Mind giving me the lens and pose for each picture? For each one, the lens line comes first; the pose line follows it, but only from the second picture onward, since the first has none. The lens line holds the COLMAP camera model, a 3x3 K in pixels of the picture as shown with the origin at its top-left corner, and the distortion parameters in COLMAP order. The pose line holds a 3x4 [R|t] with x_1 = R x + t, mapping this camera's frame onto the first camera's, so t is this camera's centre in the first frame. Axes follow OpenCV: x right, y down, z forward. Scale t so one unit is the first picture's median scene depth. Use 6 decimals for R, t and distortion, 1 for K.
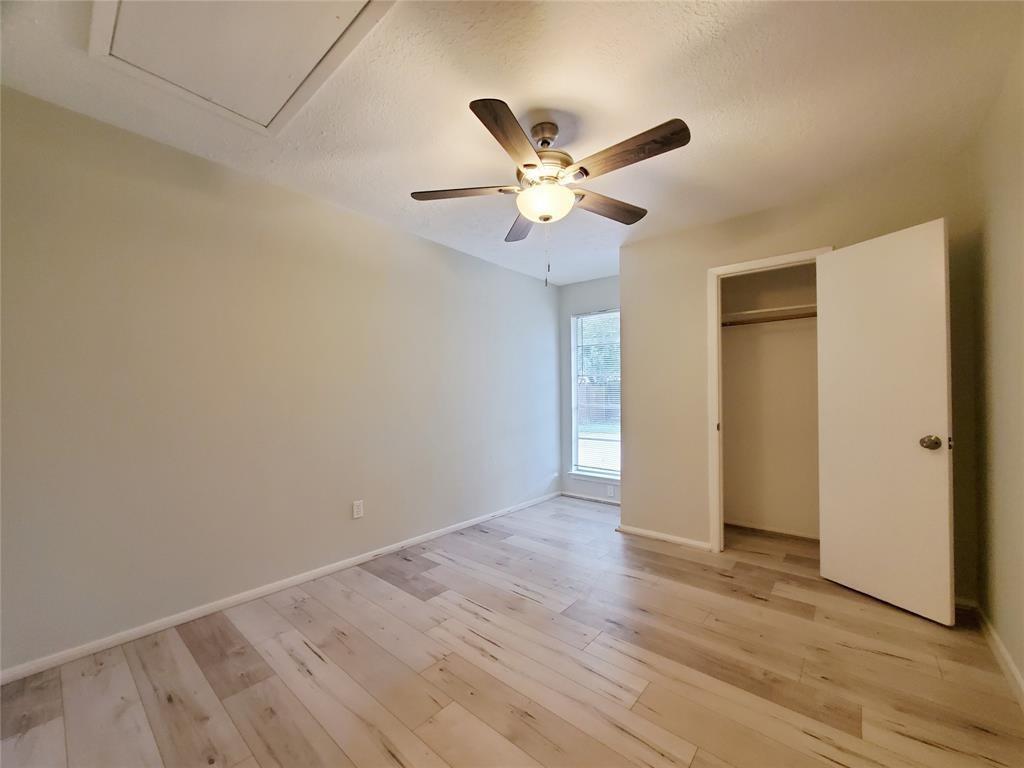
lens RADIAL K [[404.5, 0, 506.9], [0, 404.5, 389.7], [0, 0, 1]] dist [0.000687, -0.000120]
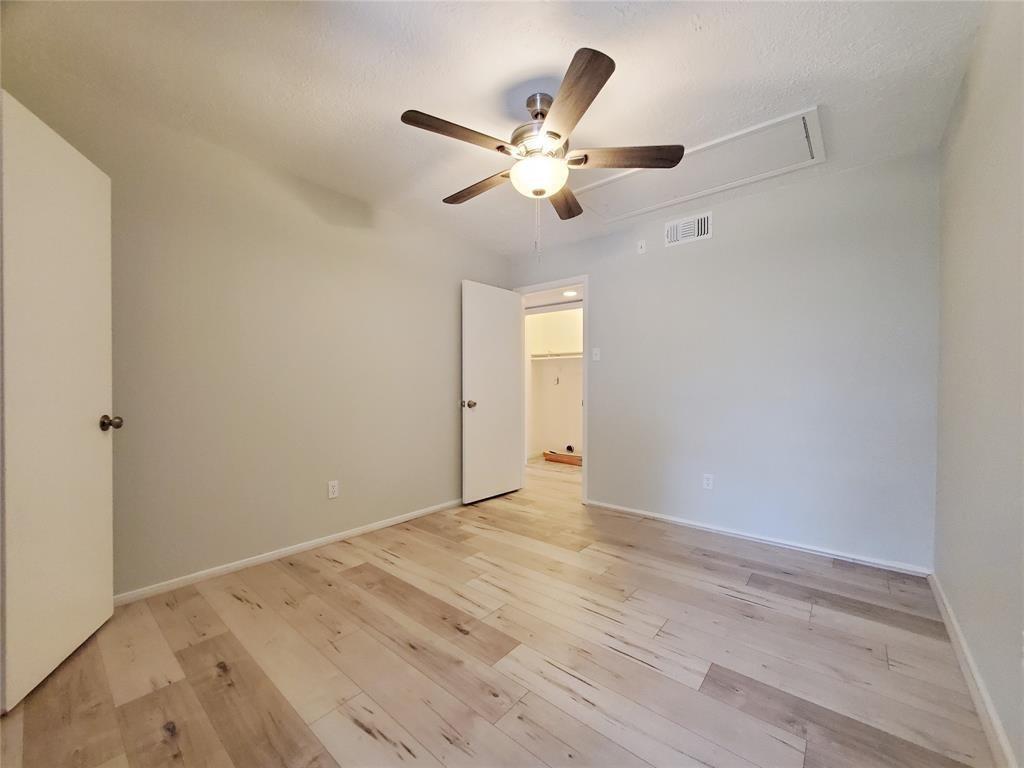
lens RADIAL K [[404.5, 0, 506.9], [0, 404.5, 389.7], [0, 0, 1]] dist [0.000687, -0.000120]
pose [[-0.999966, 0.000560, -0.008222, 0.185023], [0.000599, 0.999989, -0.004631, 0.065973], [0.008219, -0.004636, -0.999955, 2.012134]]
